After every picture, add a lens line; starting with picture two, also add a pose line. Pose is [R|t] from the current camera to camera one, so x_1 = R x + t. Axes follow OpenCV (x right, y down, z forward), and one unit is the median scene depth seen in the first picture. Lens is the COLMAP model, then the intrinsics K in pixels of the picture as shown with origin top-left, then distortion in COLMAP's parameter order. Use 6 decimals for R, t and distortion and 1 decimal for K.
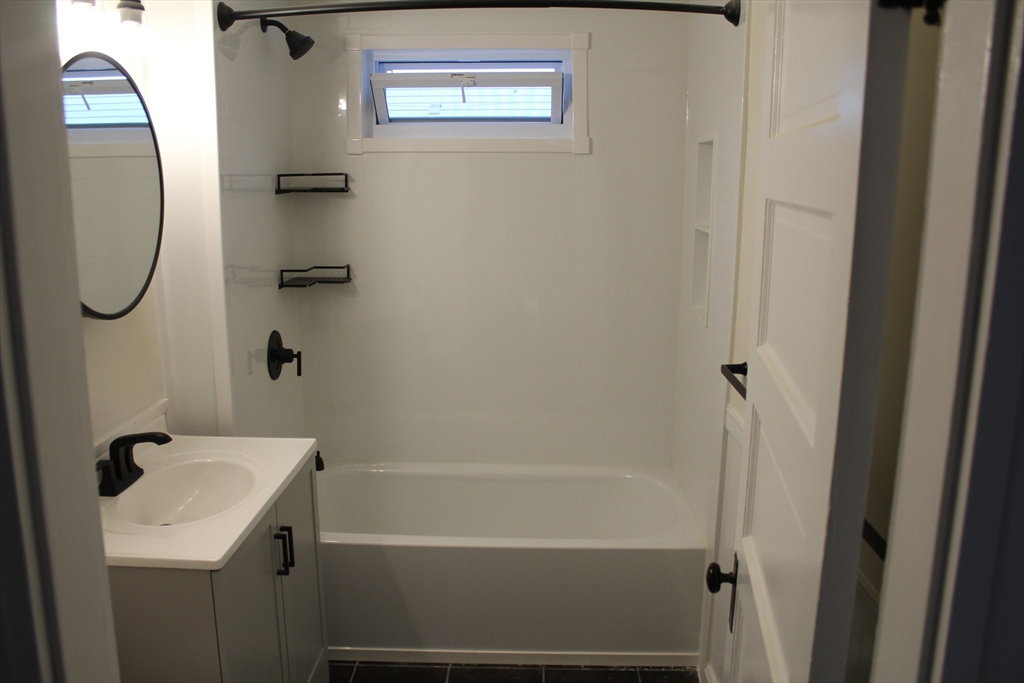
lens RADIAL K [[862.4, 0, 512.0], [0, 862.4, 341.5], [0, 0, 1]] dist [-0.182320, 0.168287]
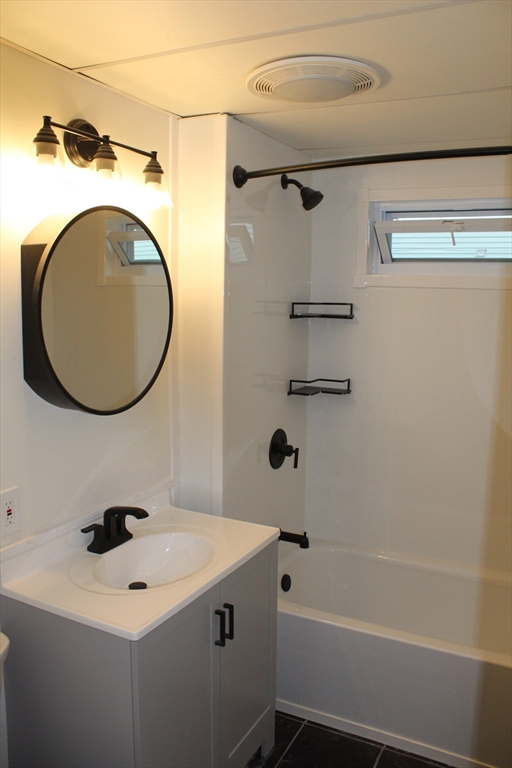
lens RADIAL K [[646.8, 0, 256.2], [0, 646.8, 371.2], [0, 0, 1]] dist [-0.182320, 0.168287]
pose [[0.900925, 0.063152, -0.429355, 0.083388], [-0.098680, 0.993250, -0.060971, -0.035123], [0.422606, 0.097299, 0.901075, 0.138920]]
